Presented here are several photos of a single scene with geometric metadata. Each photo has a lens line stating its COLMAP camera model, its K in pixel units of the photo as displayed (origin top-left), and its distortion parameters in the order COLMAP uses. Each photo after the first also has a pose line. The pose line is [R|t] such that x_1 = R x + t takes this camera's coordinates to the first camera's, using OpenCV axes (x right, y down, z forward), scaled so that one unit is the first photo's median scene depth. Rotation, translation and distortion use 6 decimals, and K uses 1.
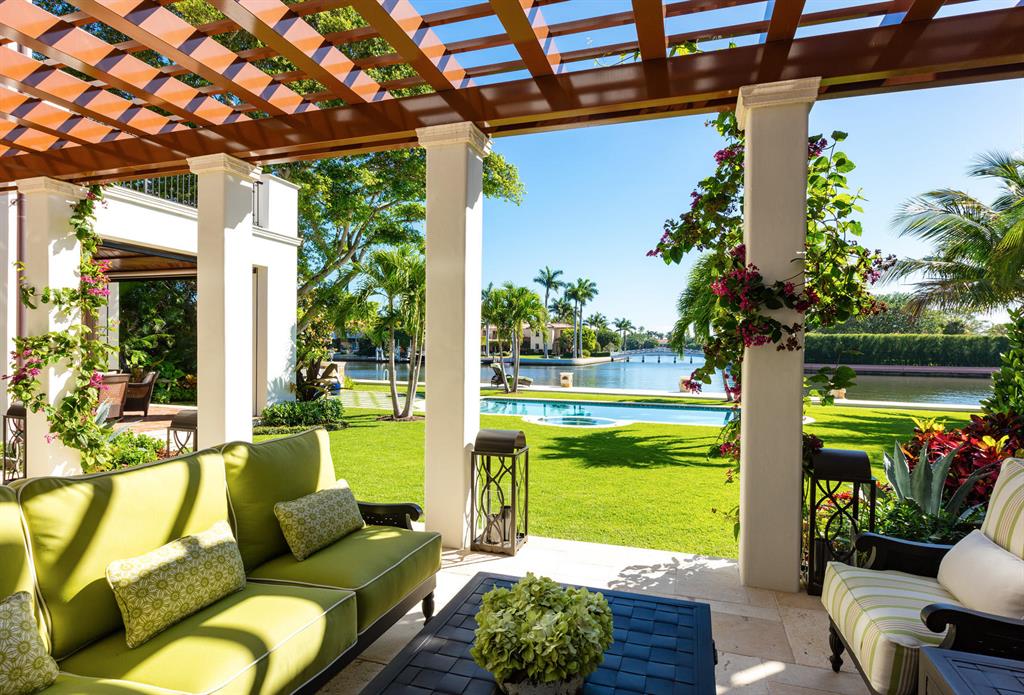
lens RADIAL K [[574.1, 0, 512.0], [0, 574.1, 347.5], [0, 0, 1]] dist [0.002821, 0.000458]
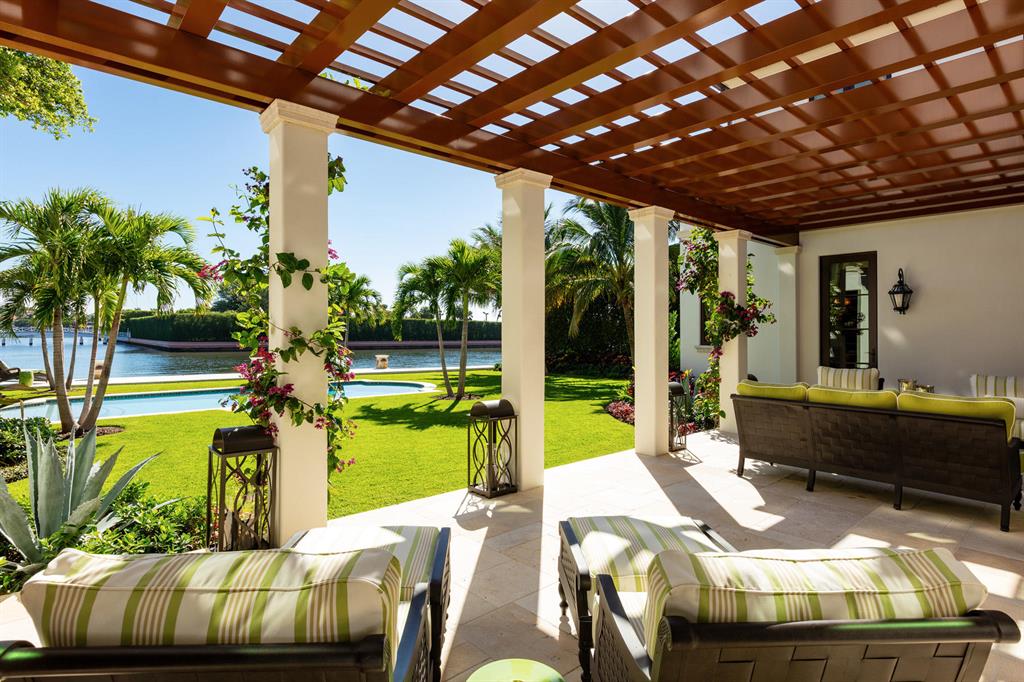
lens RADIAL K [[527.4, 0, 512.0], [0, 527.4, 341.0], [0, 0, 1]] dist [0.000458, 0.000174]
pose [[0.500291, -0.022478, 0.865566, -0.453597], [0.004778, 0.999719, 0.023200, -0.005944], [-0.865844, -0.007471, 0.500258, 0.156592]]
